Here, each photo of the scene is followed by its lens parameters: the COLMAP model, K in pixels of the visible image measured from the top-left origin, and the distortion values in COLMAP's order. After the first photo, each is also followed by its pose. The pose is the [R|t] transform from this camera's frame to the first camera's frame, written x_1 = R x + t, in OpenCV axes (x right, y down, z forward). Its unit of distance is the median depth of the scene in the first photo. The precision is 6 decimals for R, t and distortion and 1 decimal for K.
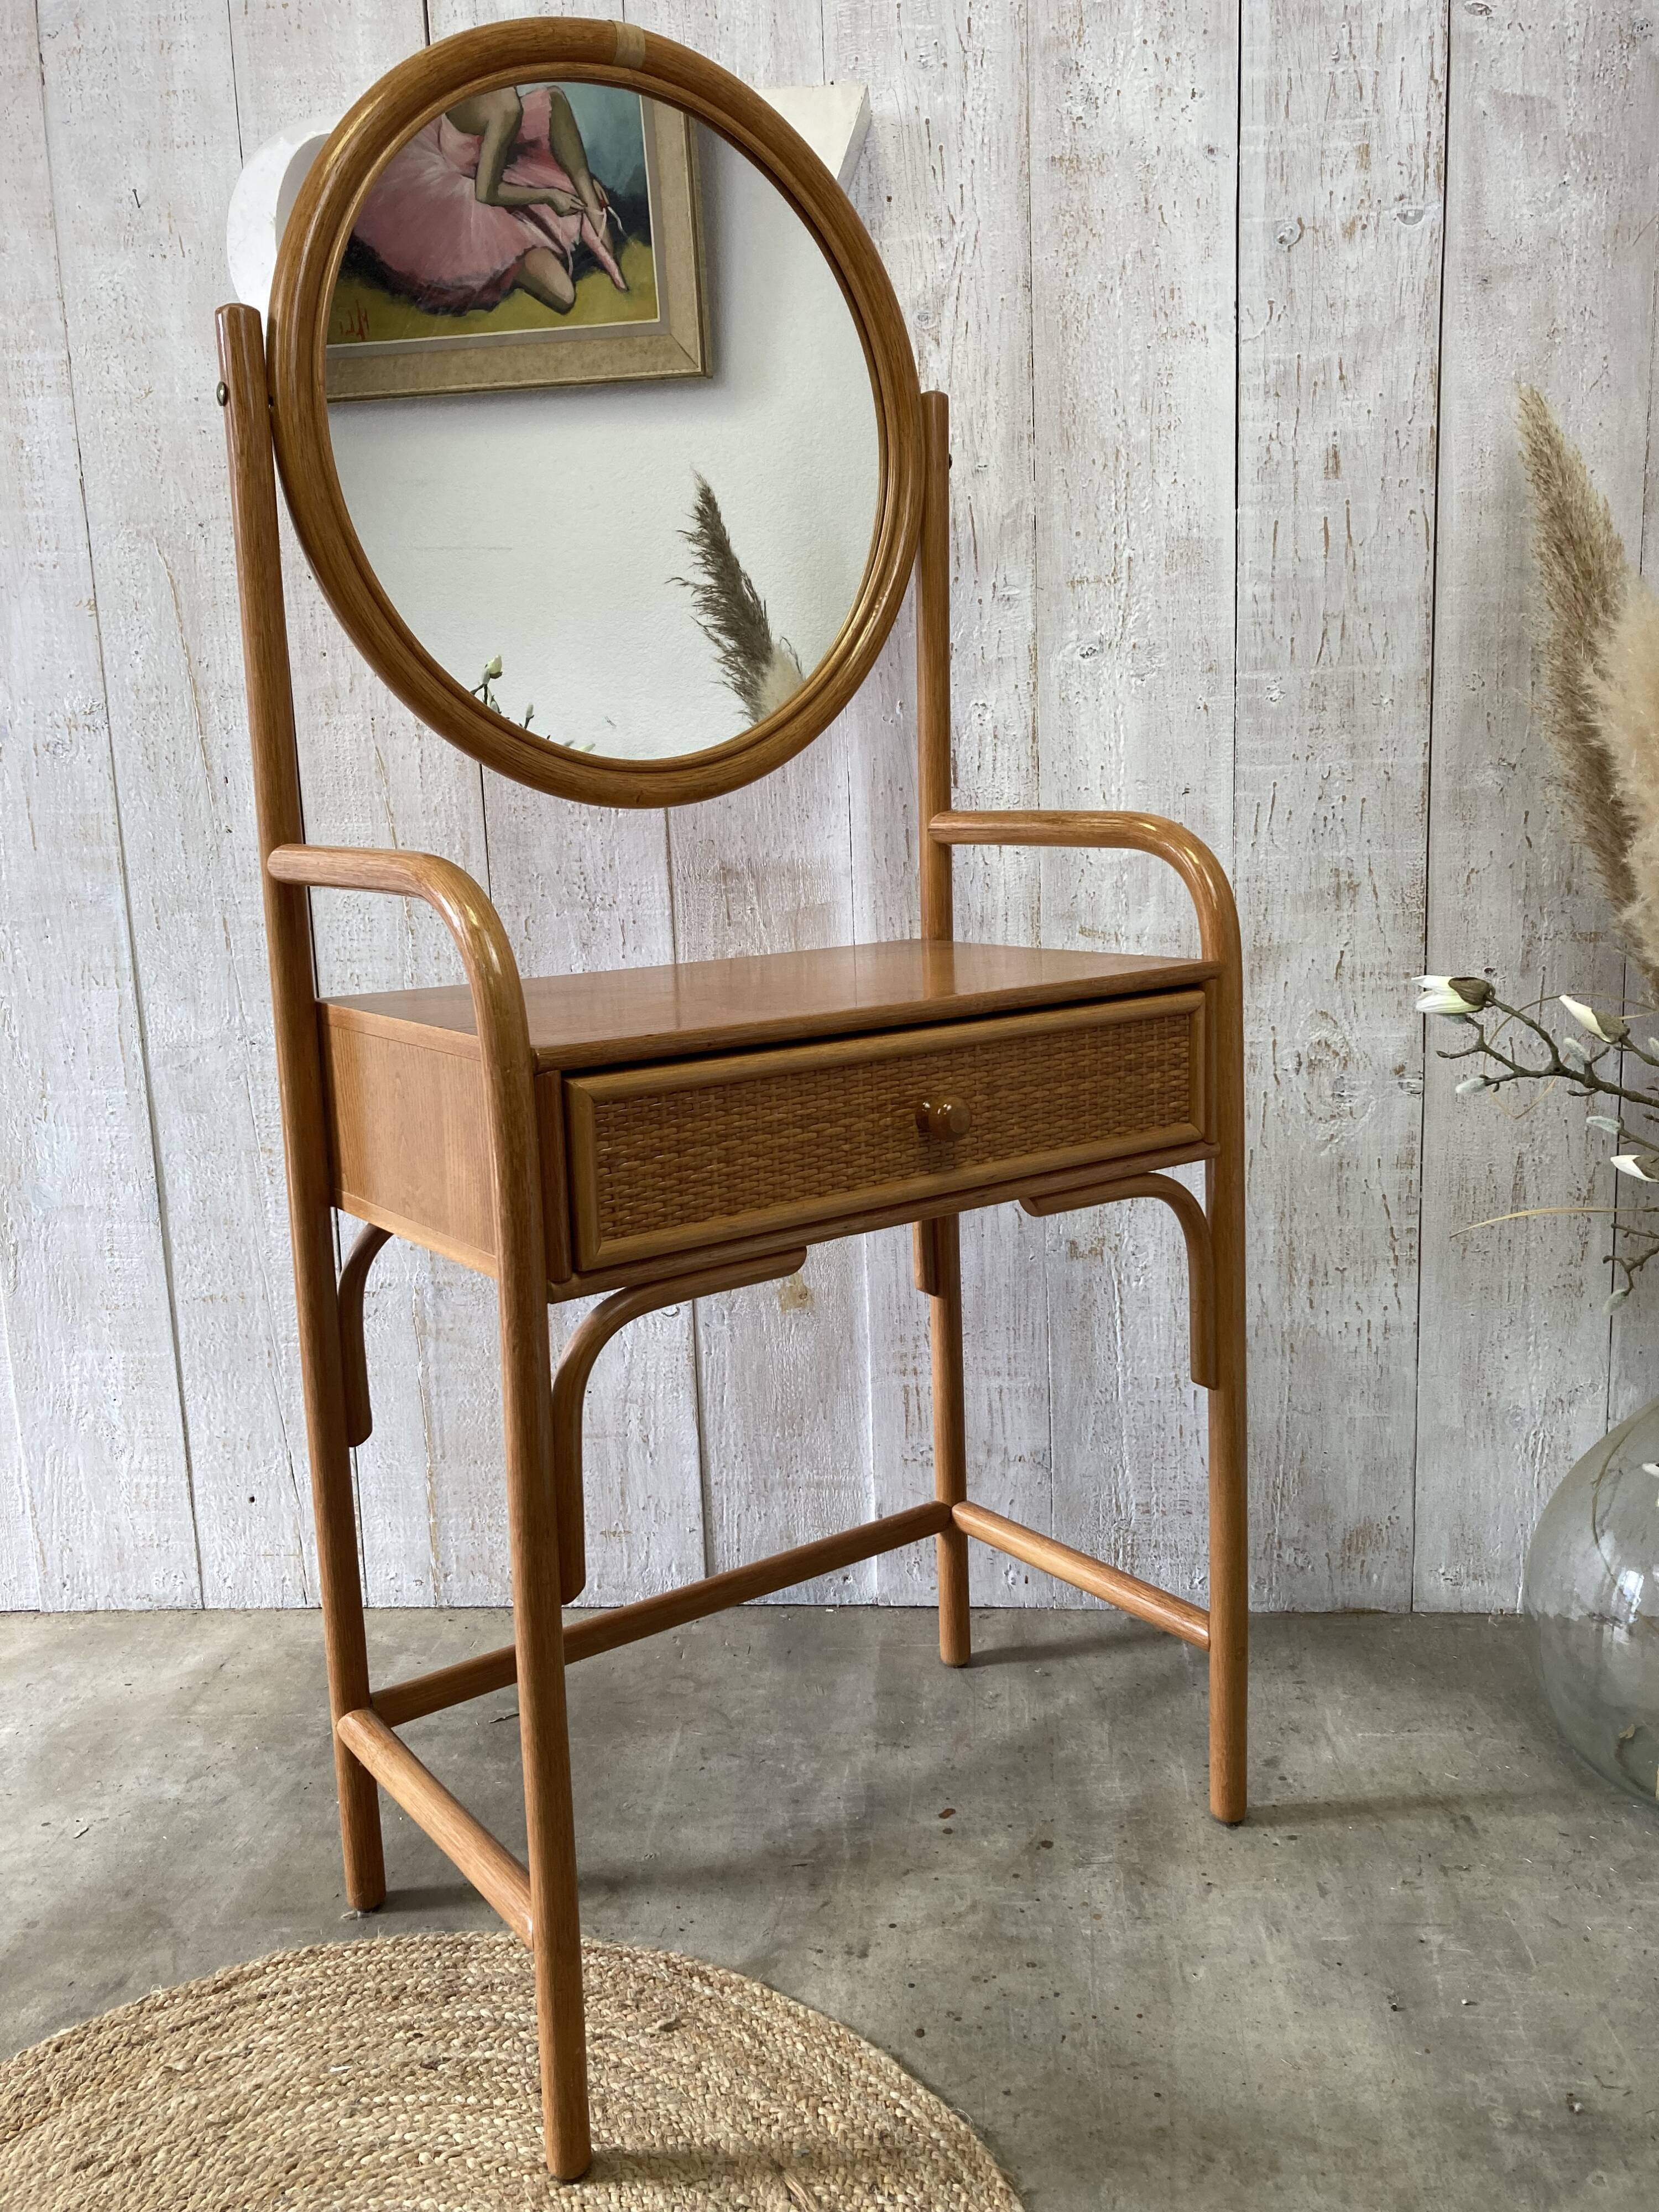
lens RADIAL K [[1796.5, 0, 848.4], [0, 1796.5, 1091.1], [0, 0, 1]] dist [0.022526, -0.015994]
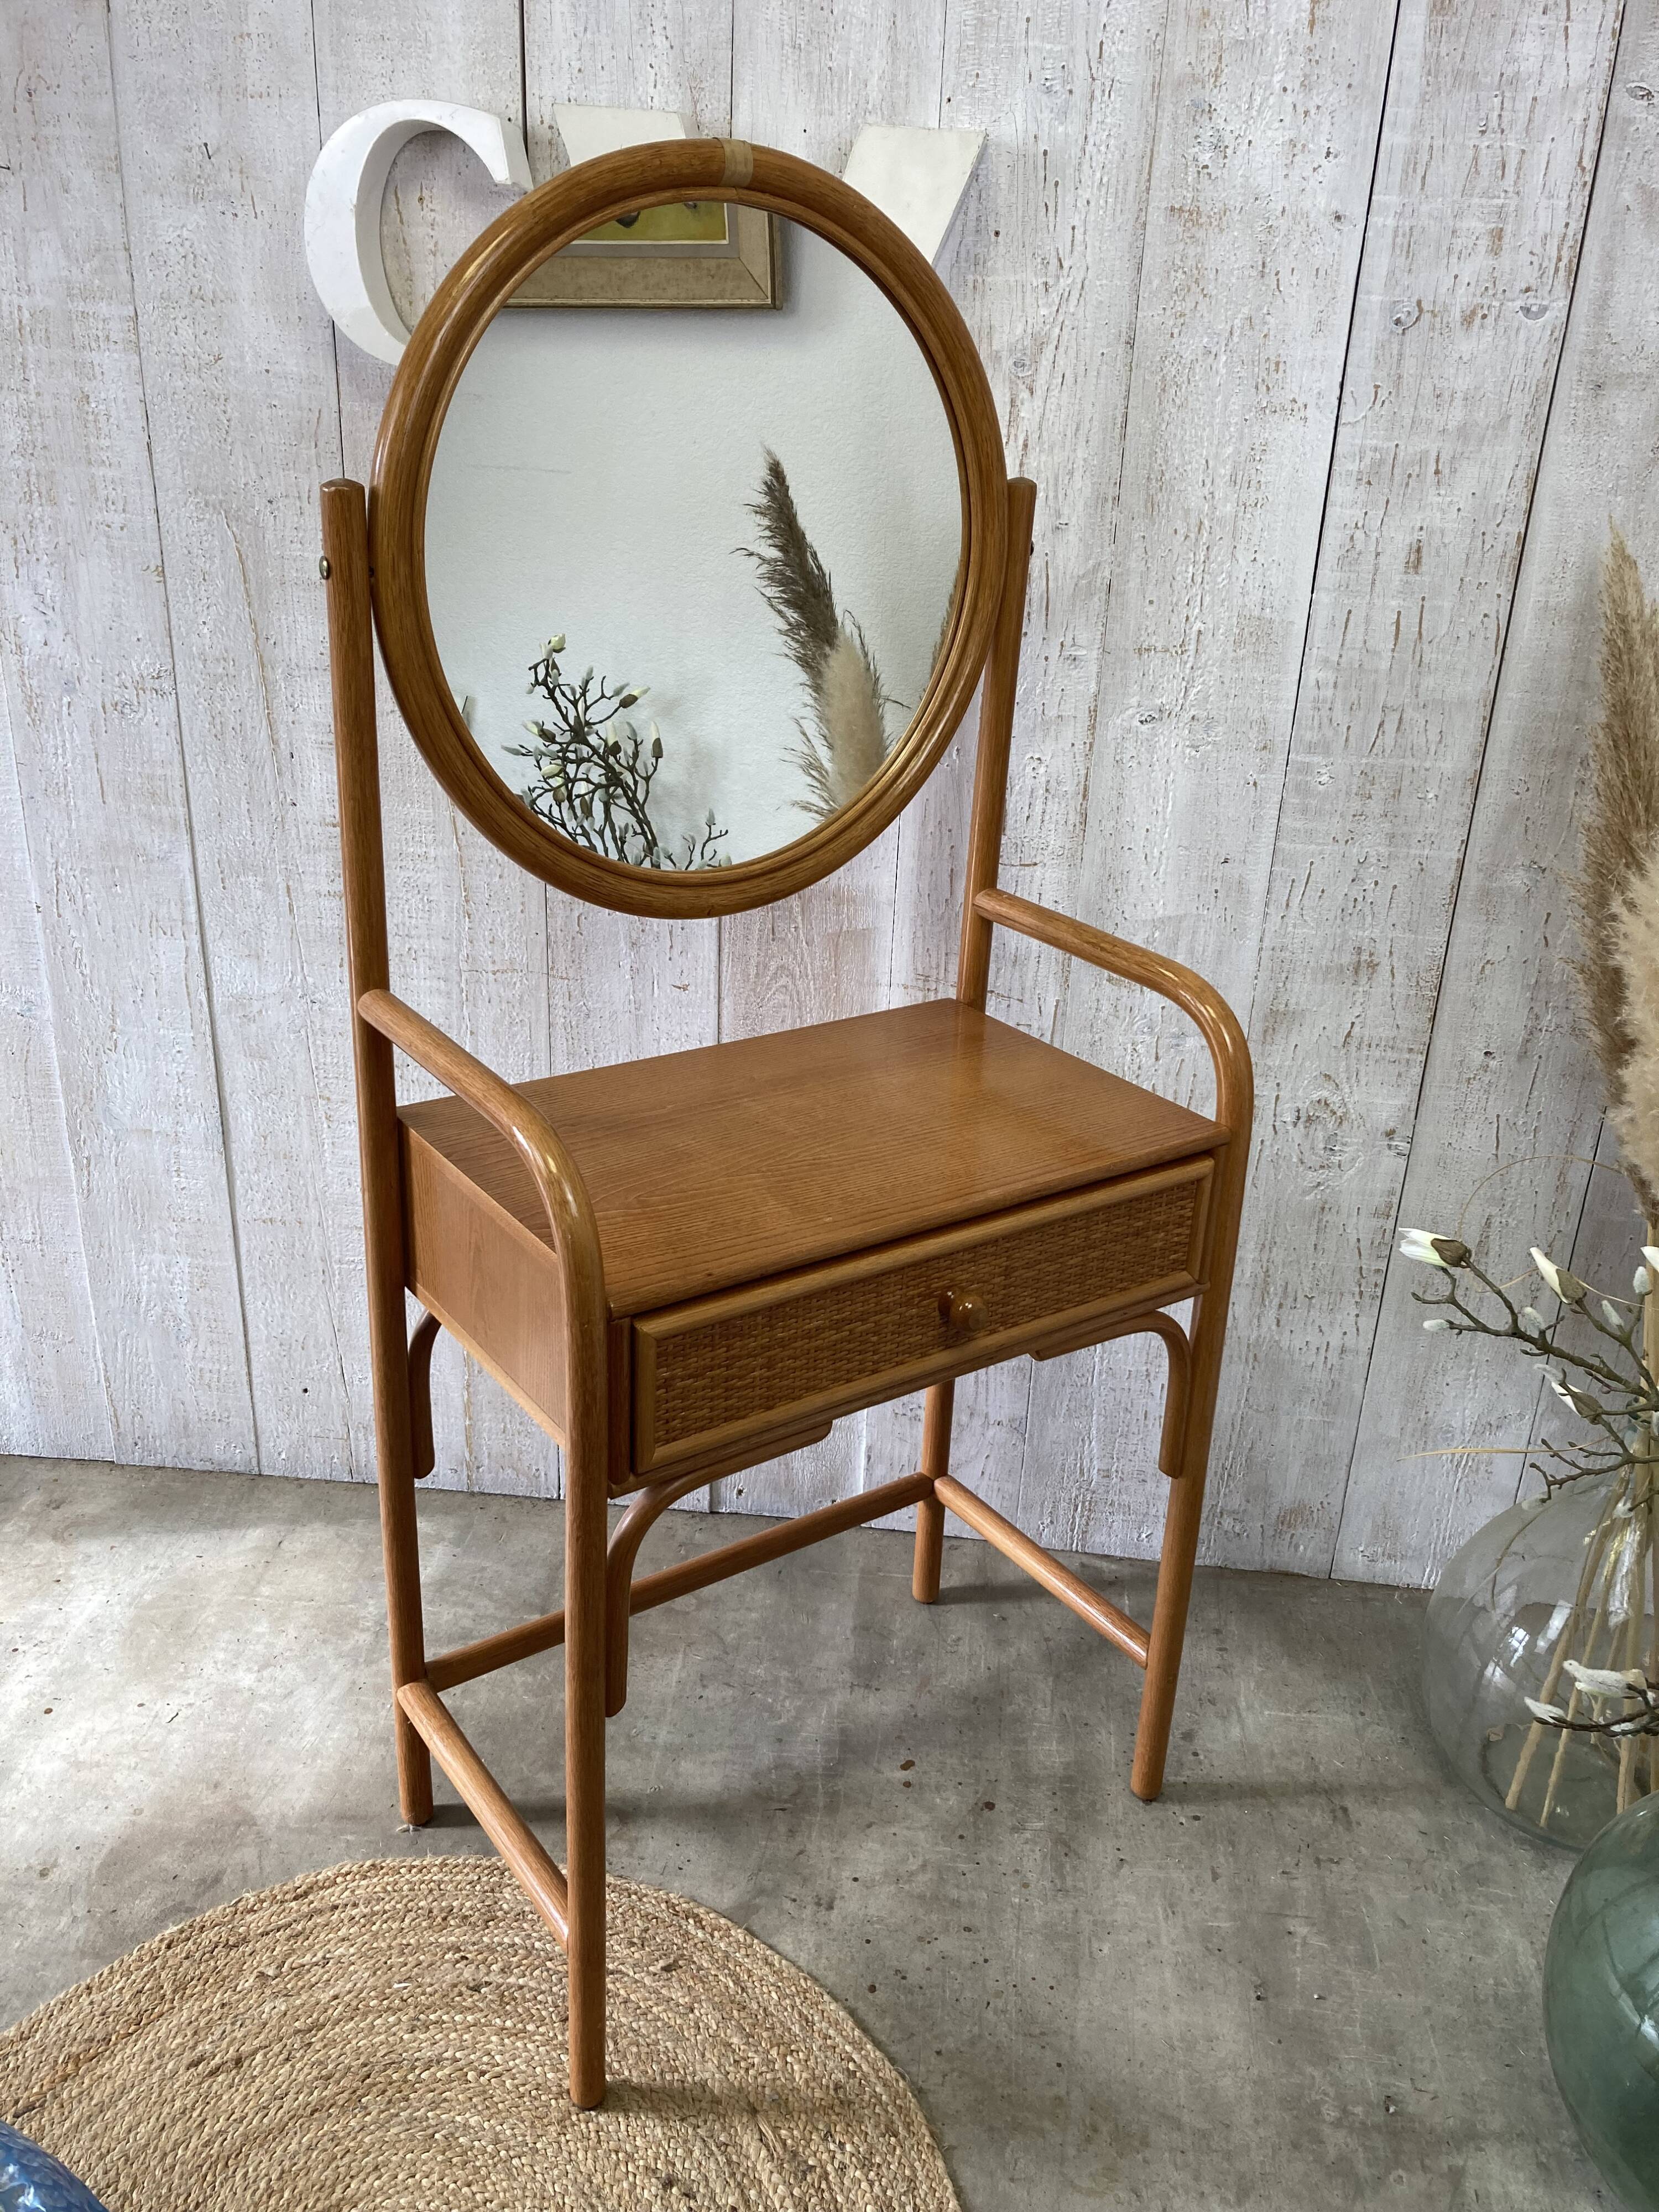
lens RADIAL K [[1796.5, 0, 845.1], [0, 1796.5, 1121.7], [0, 0, 1]] dist [0.022526, -0.015994]
pose [[0.996695, 0.080214, 0.012872, -0.031205], [-0.080983, 0.968411, 0.235841, -0.250050], [0.006452, -0.236104, 0.971706, -0.039450]]
